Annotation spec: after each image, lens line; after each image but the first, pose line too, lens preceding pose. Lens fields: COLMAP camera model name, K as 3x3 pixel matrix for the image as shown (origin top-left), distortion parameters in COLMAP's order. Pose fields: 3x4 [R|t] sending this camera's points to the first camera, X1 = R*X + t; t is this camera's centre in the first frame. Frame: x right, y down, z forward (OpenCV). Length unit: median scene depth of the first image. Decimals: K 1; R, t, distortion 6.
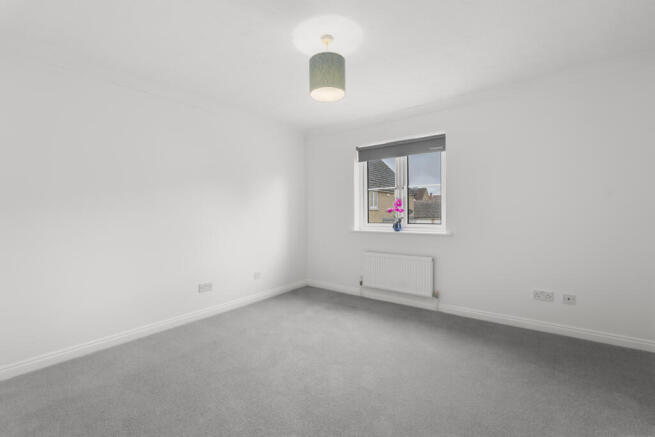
lens RADIAL K [[287.9, 0, 327.5], [0, 287.9, 218.5], [0, 0, 1]] dist [0.000179, 0.000028]
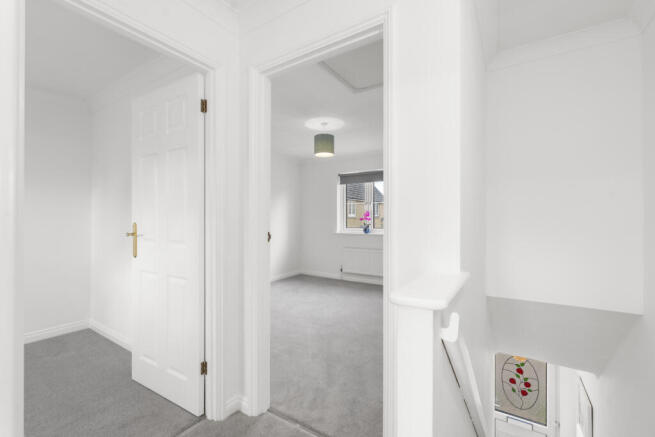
lens RADIAL K [[287.9, 0, 327.5], [0, 287.9, 218.5], [0, 0, 1]] dist [0.000179, 0.000028]
pose [[0.997382, 0.009351, 0.071704, -0.055184], [-0.007726, 0.999708, -0.022911, 0.004372], [-0.071898, 0.022297, 0.997163, -0.417677]]
